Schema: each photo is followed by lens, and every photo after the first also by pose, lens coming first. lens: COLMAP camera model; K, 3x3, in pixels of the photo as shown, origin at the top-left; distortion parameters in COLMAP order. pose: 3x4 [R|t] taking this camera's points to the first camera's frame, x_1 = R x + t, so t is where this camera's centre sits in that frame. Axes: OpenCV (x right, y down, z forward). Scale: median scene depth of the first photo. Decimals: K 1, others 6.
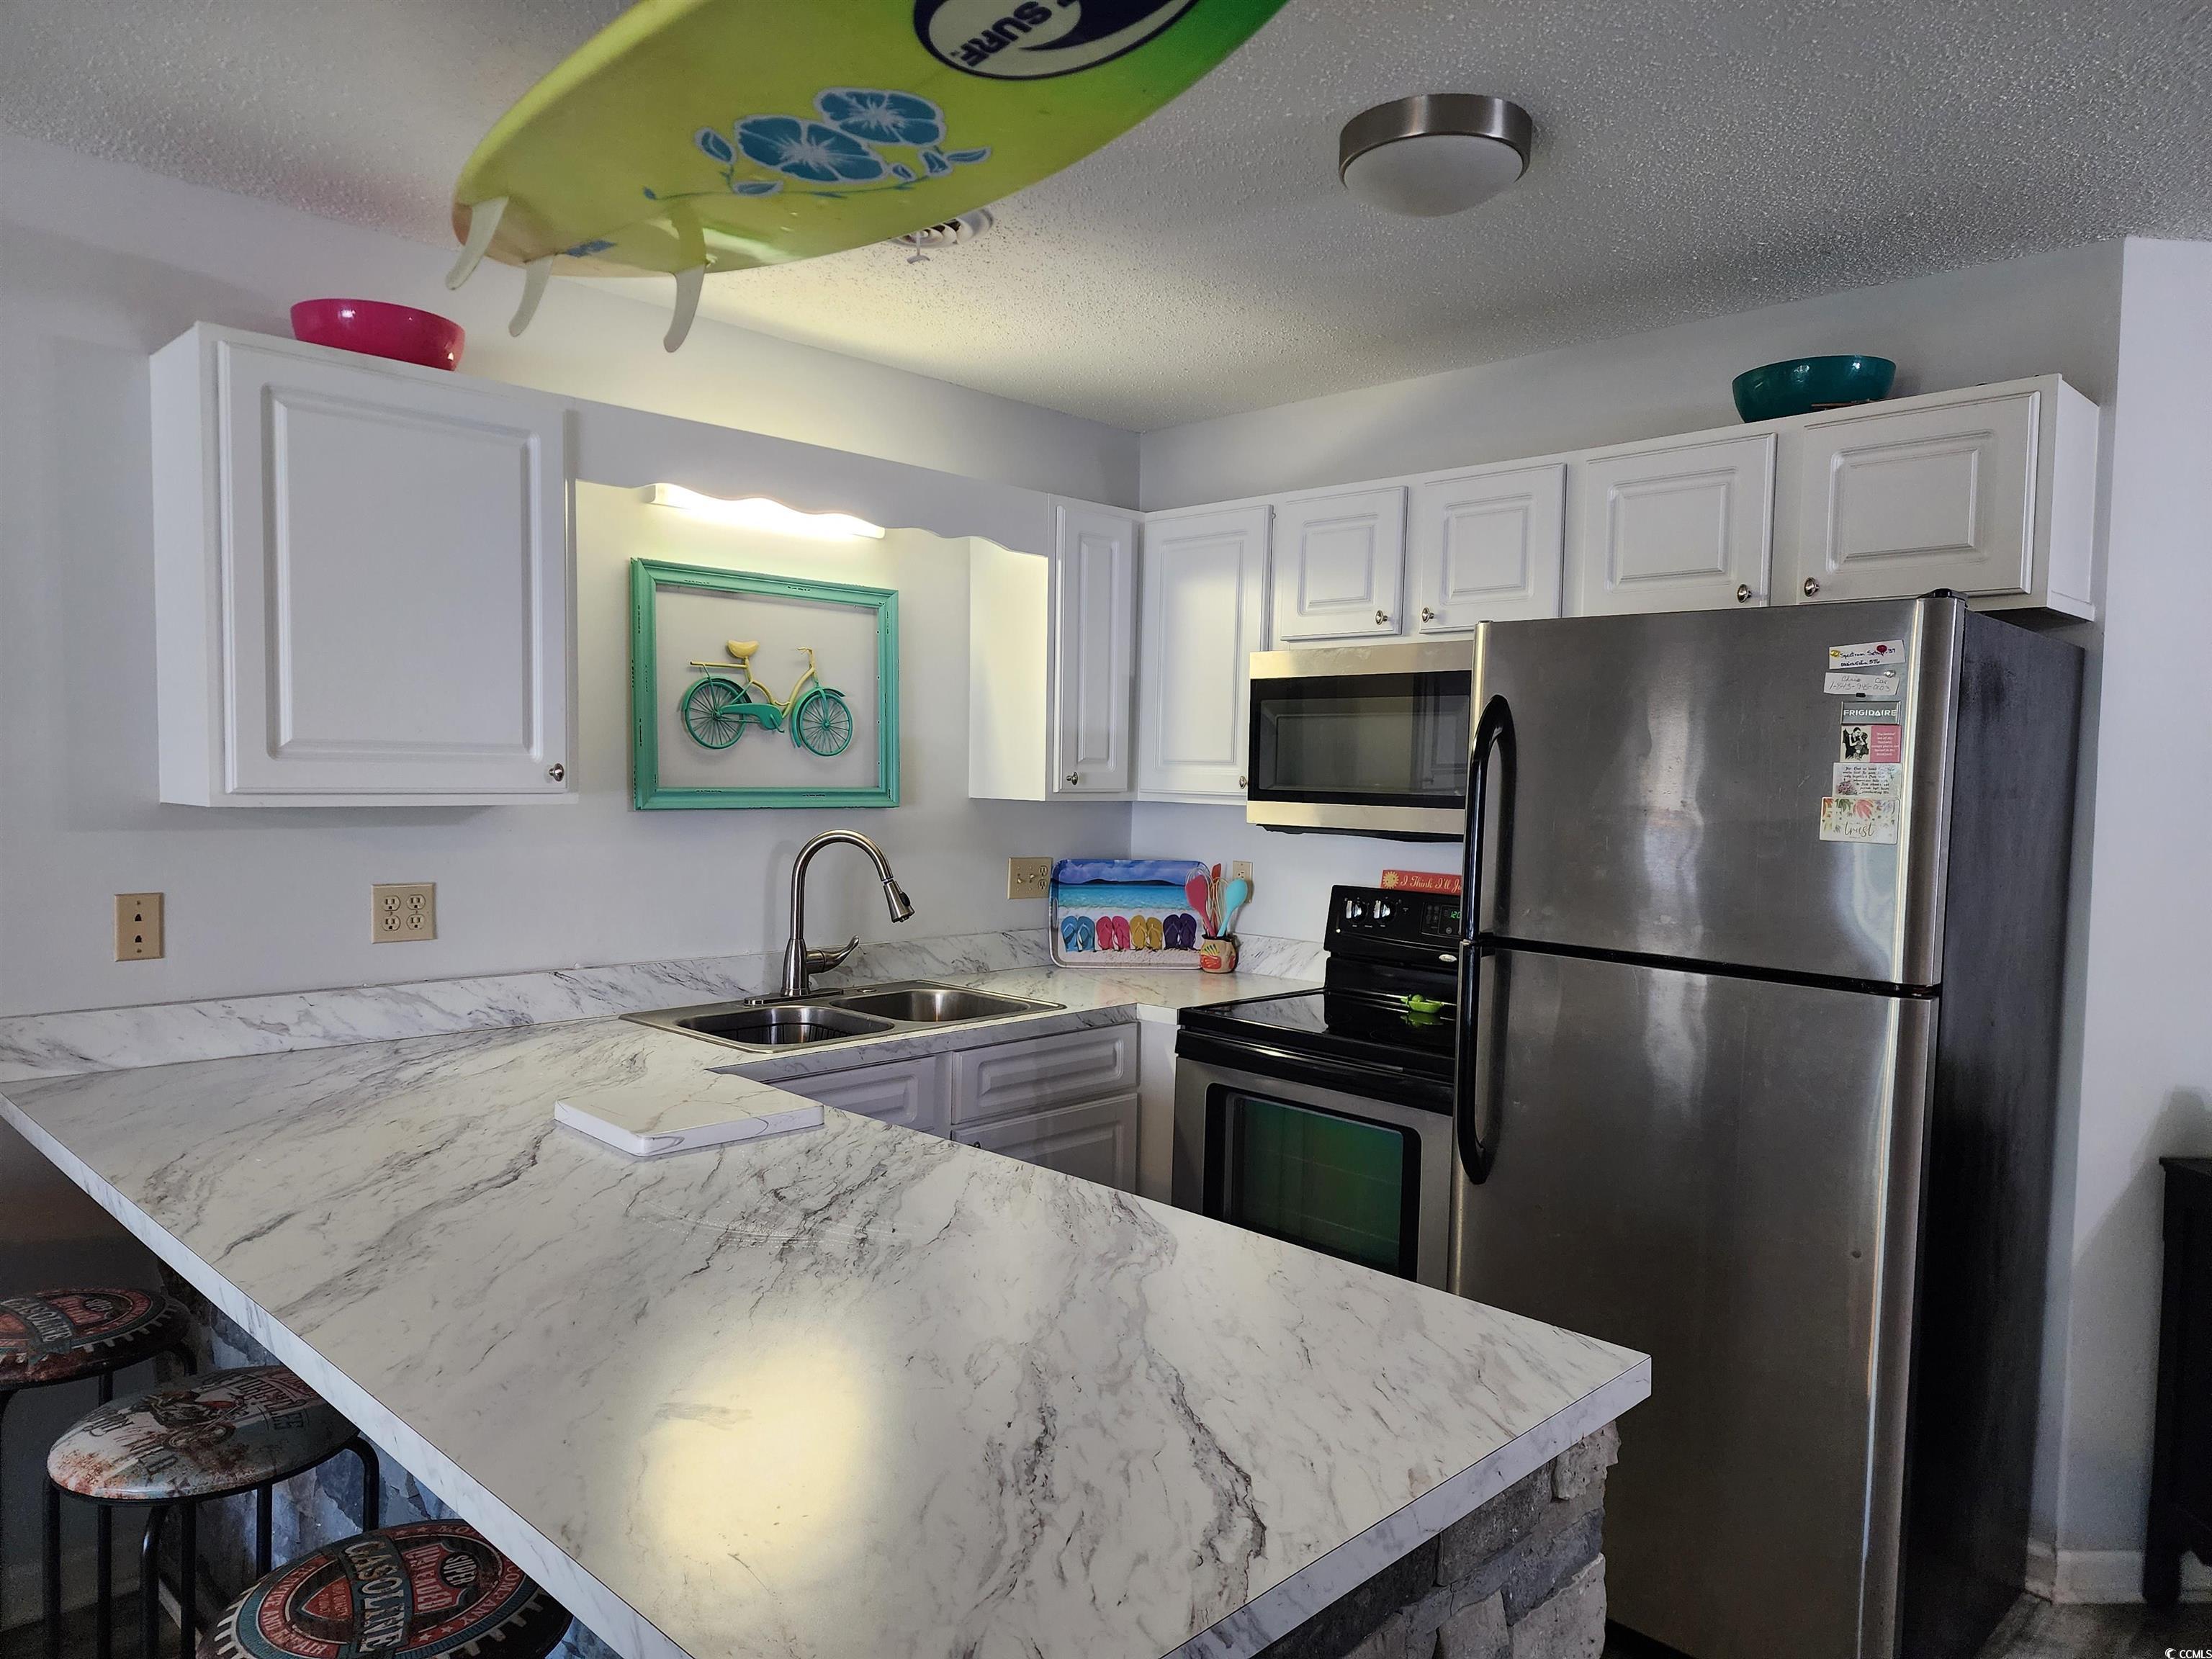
lens RADIAL K [[1476.4, 0, 1106.0], [0, 1476.4, 829.5], [0, 0, 1]] dist [0.095280, -0.091744]
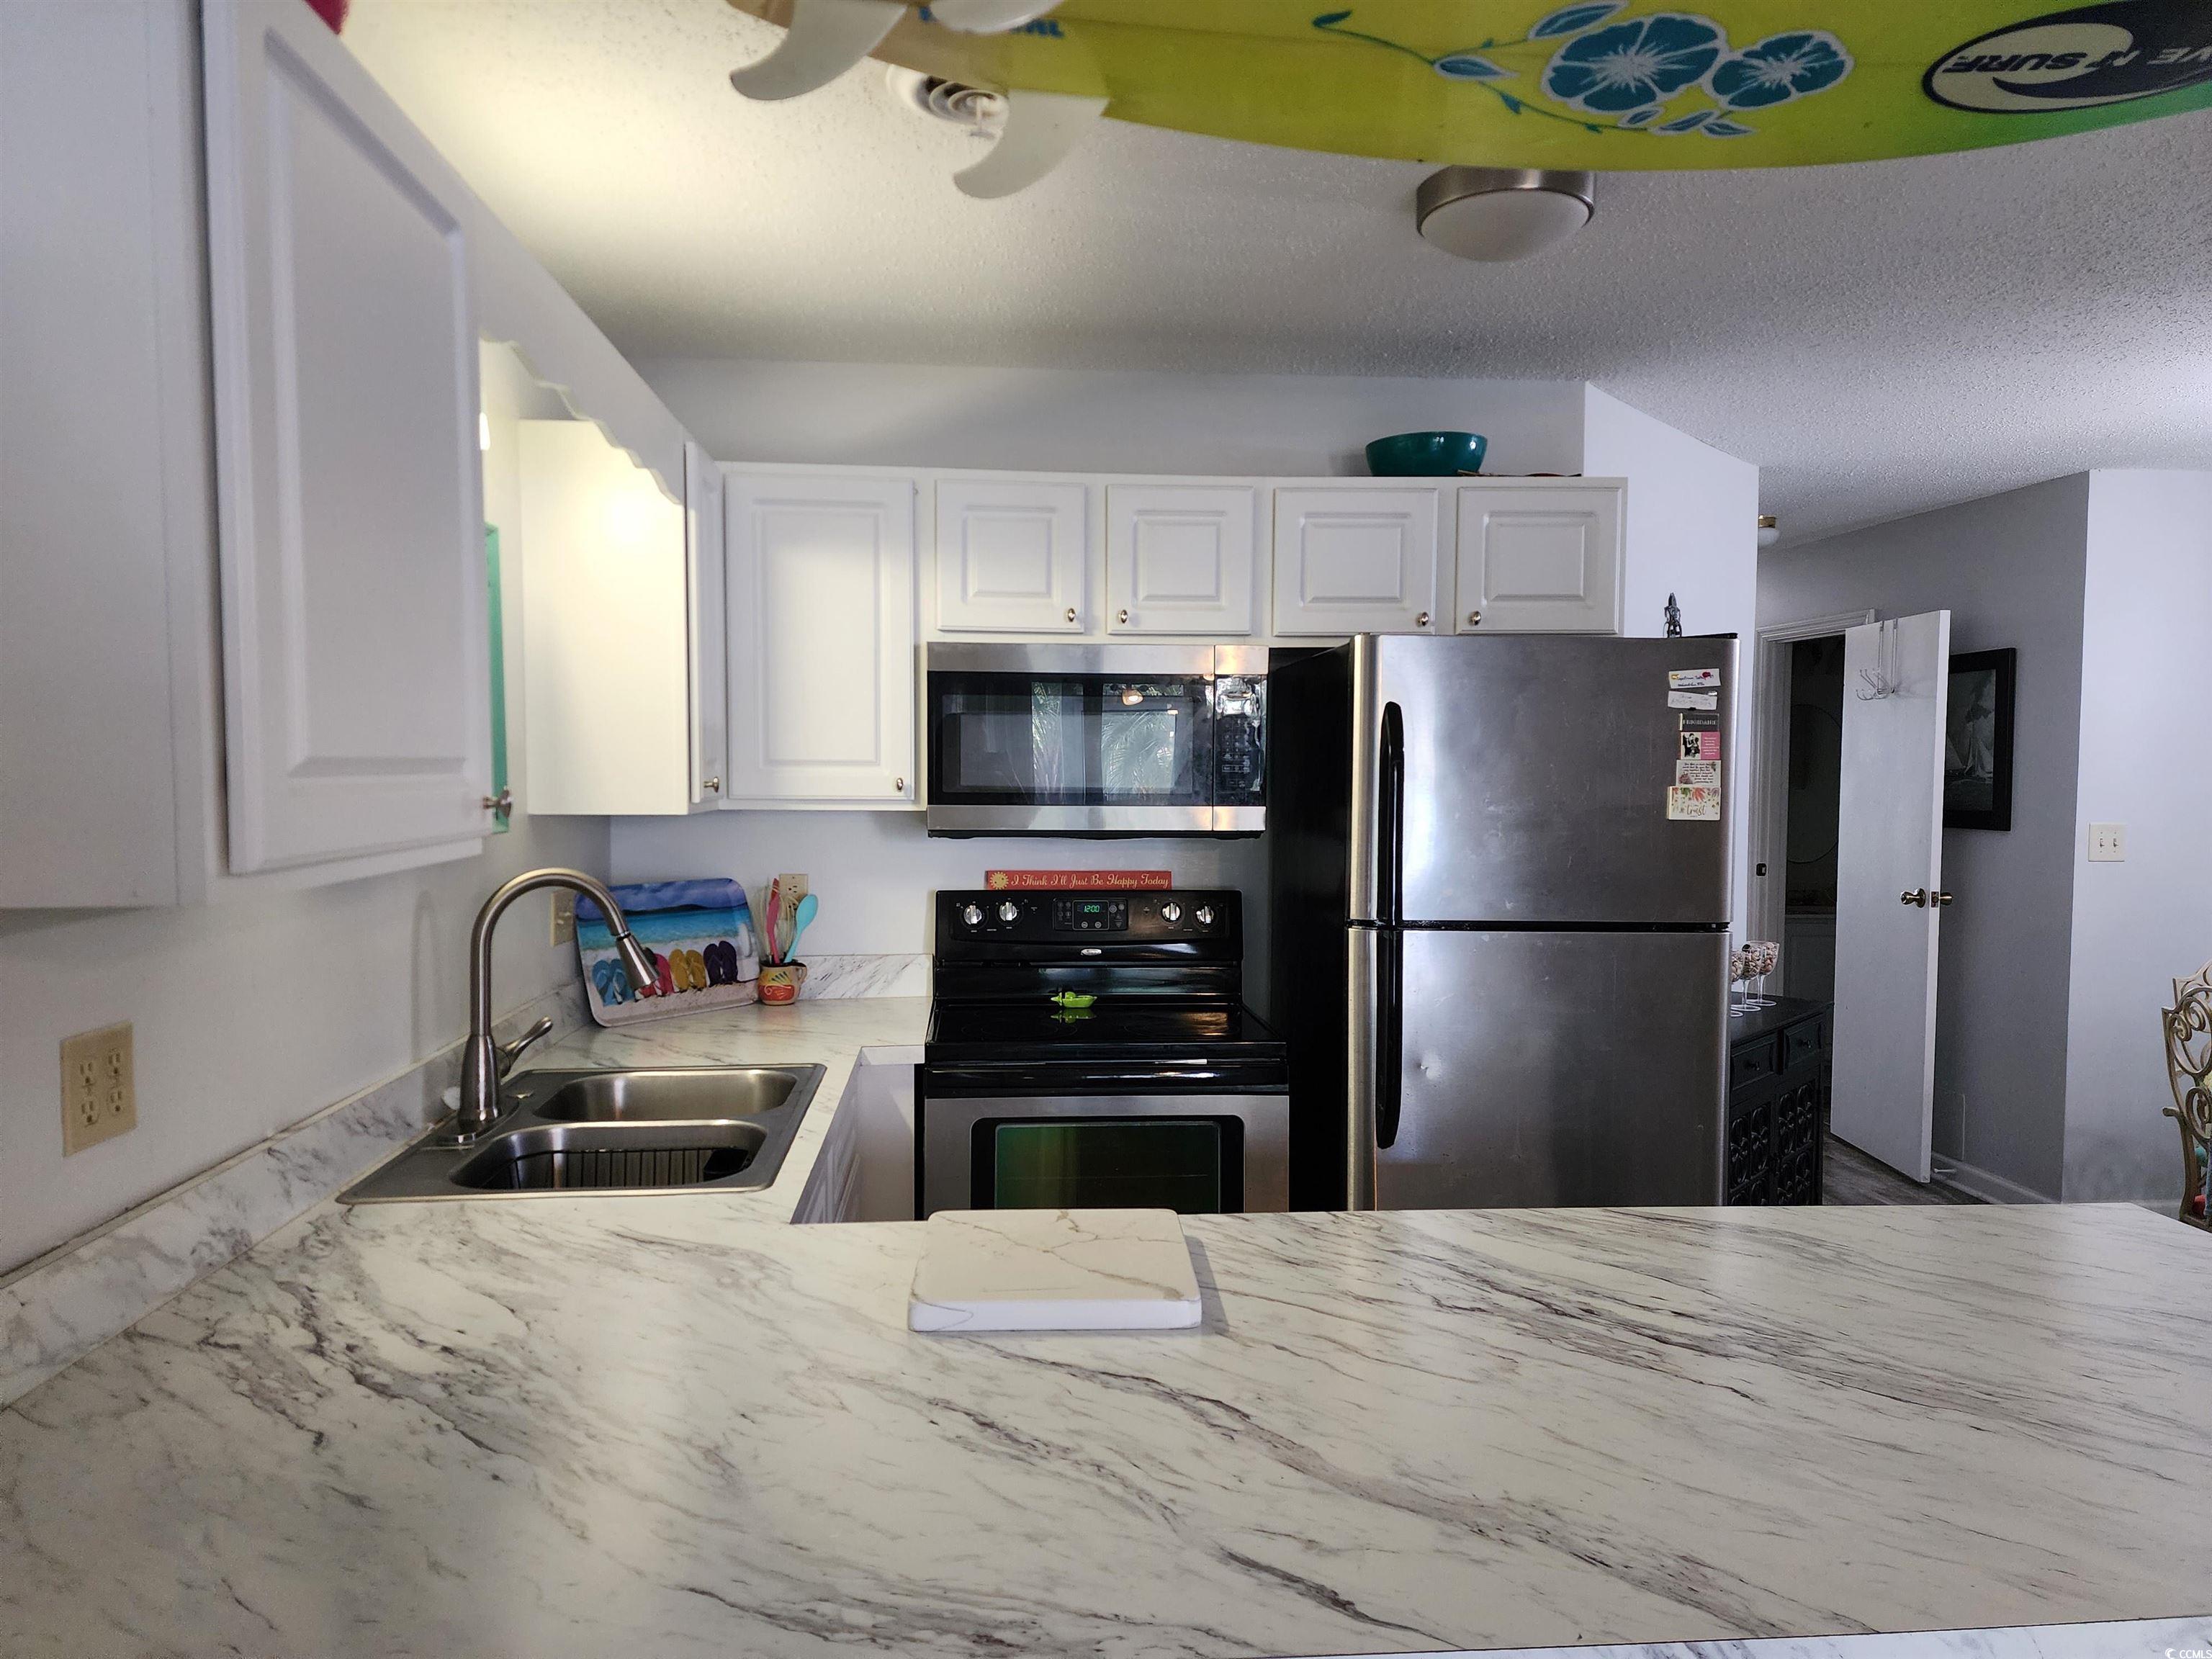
lens RADIAL K [[1457.6, 0, 1106.0], [0, 1457.6, 829.5], [0, 0, 1]] dist [0.111671, -0.120794]
pose [[0.658678, -0.051911, 0.750632, -0.697782], [0.043073, 0.998583, 0.031262, -0.038938], [-0.751191, 0.011741, 0.659981, 0.445464]]
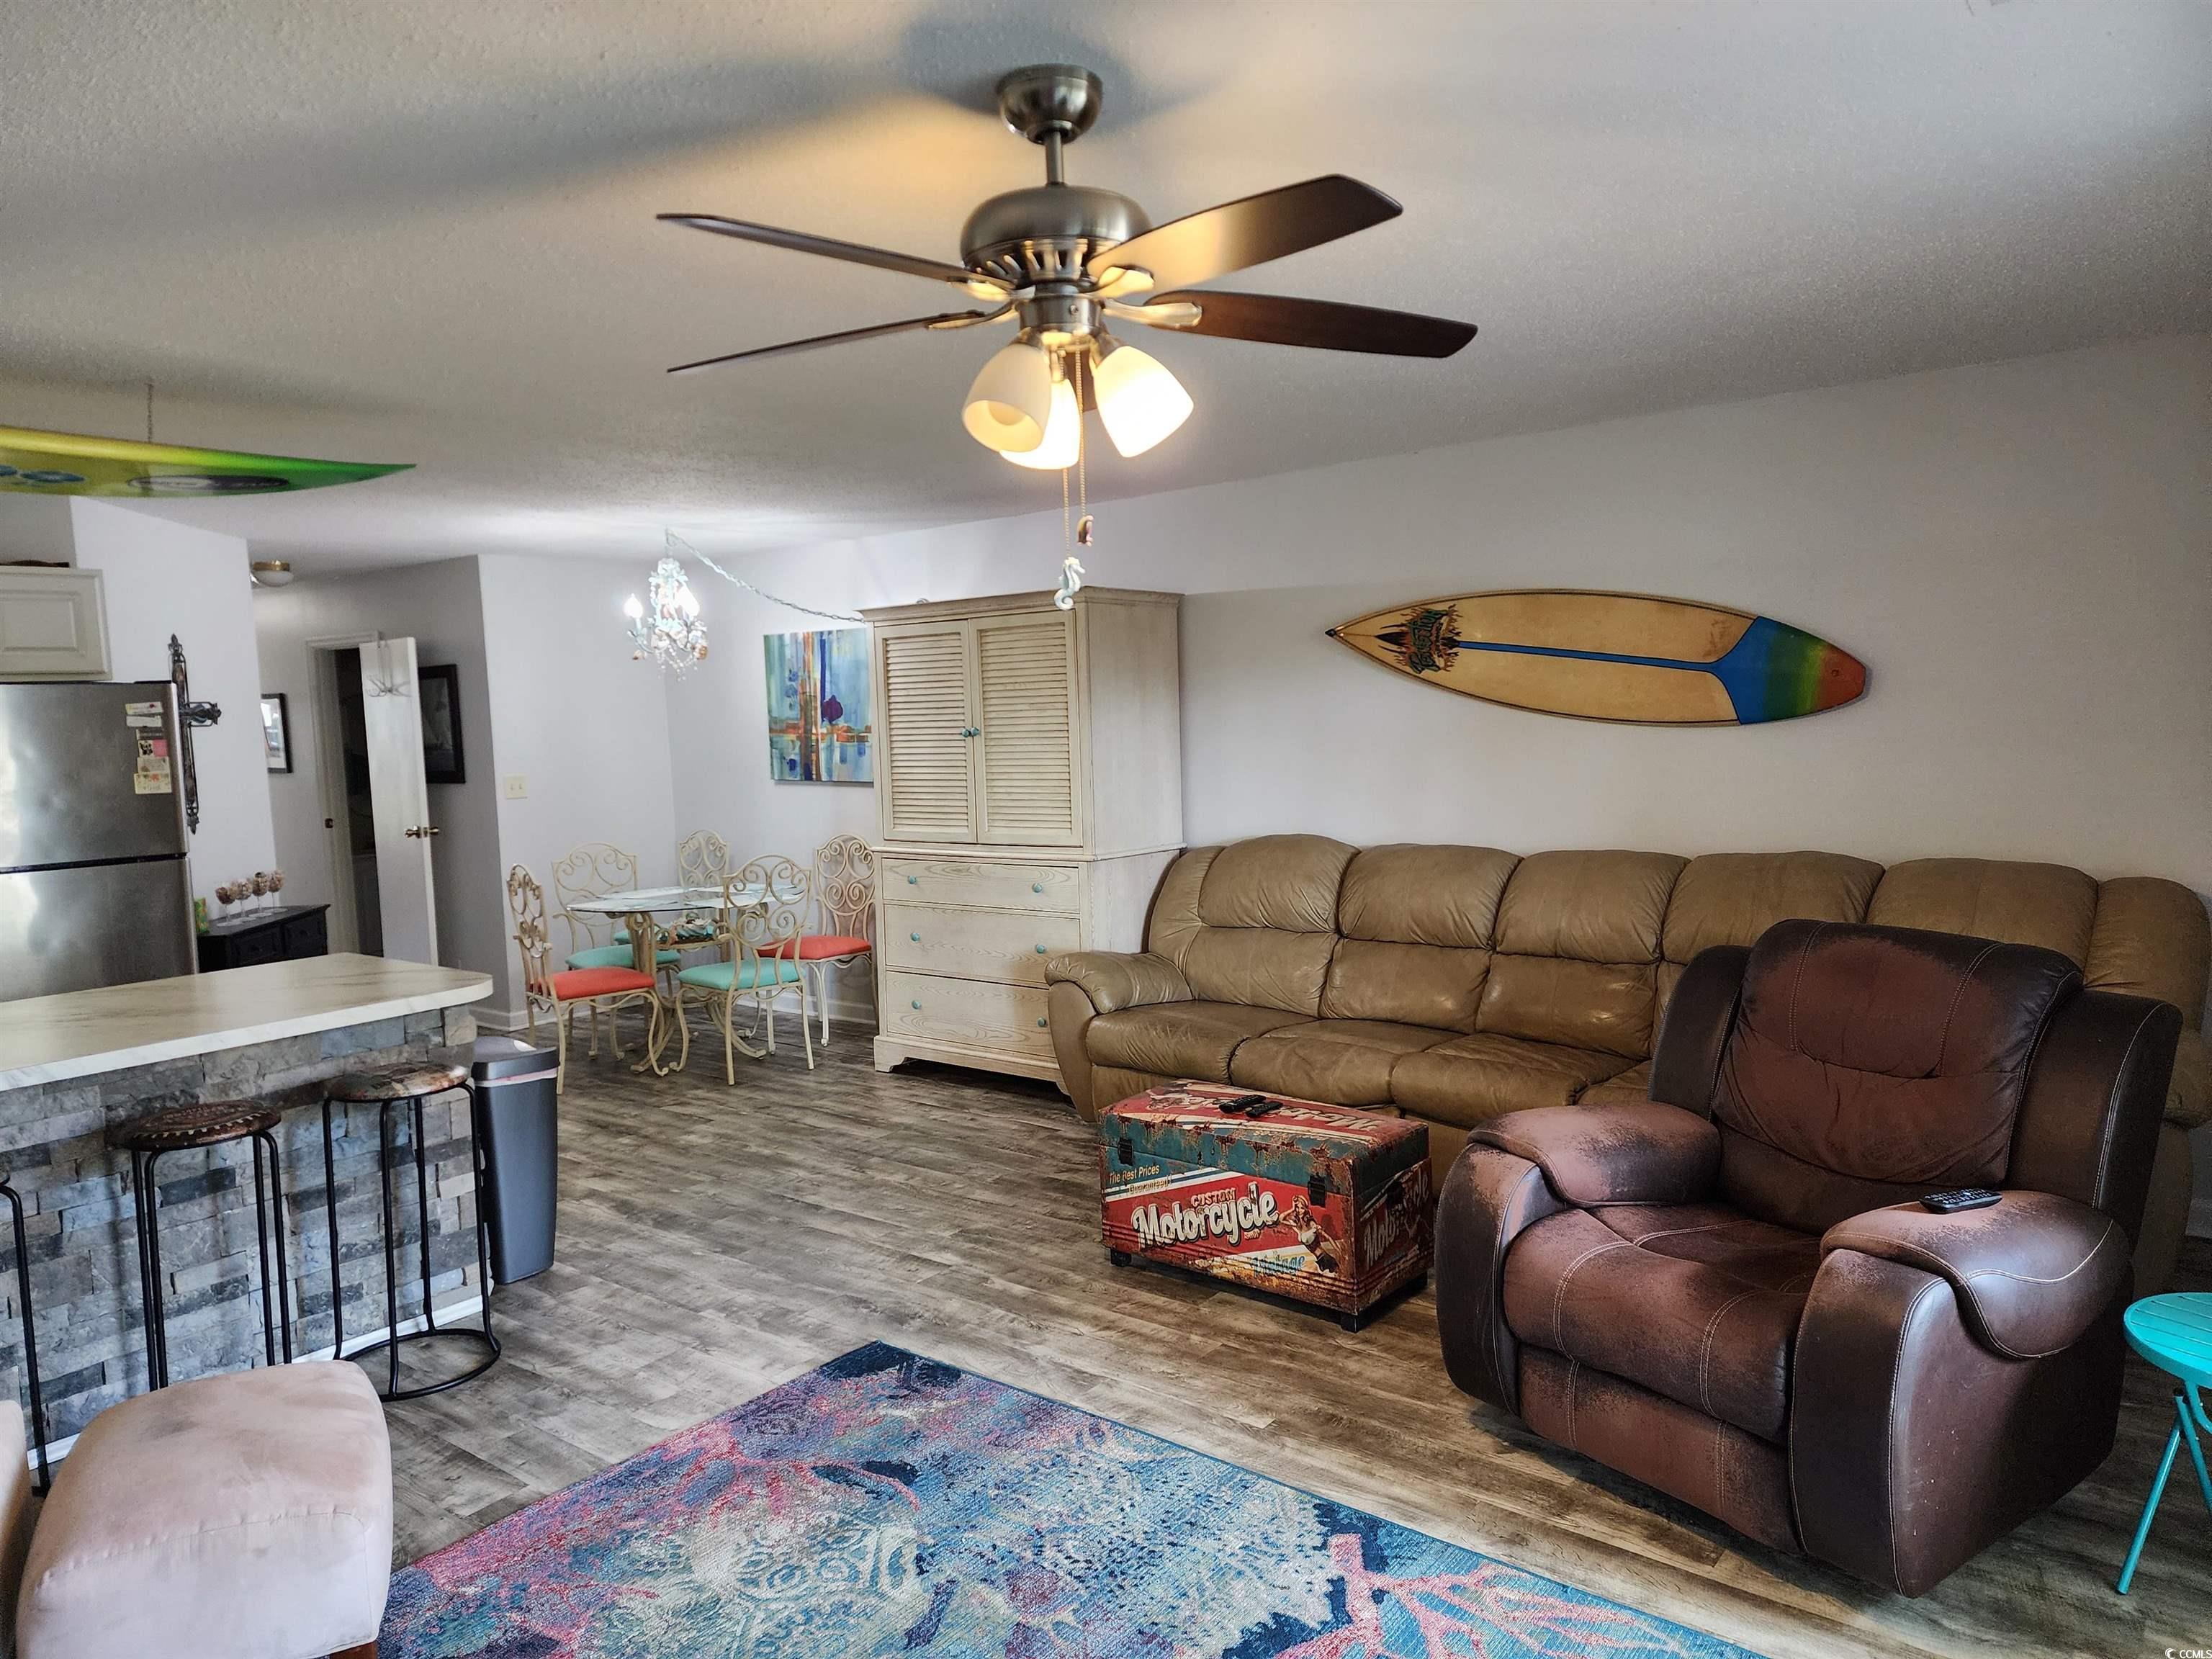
lens RADIAL K [[1457.6, 0, 1106.0], [0, 1457.6, 829.5], [0, 0, 1]] dist [0.111671, -0.120794]
pose [[-0.093307, -0.101663, 0.990433, -1.540507], [0.077034, 0.991054, 0.108984, -0.059145], [-0.992653, 0.086466, -0.084641, -0.172588]]
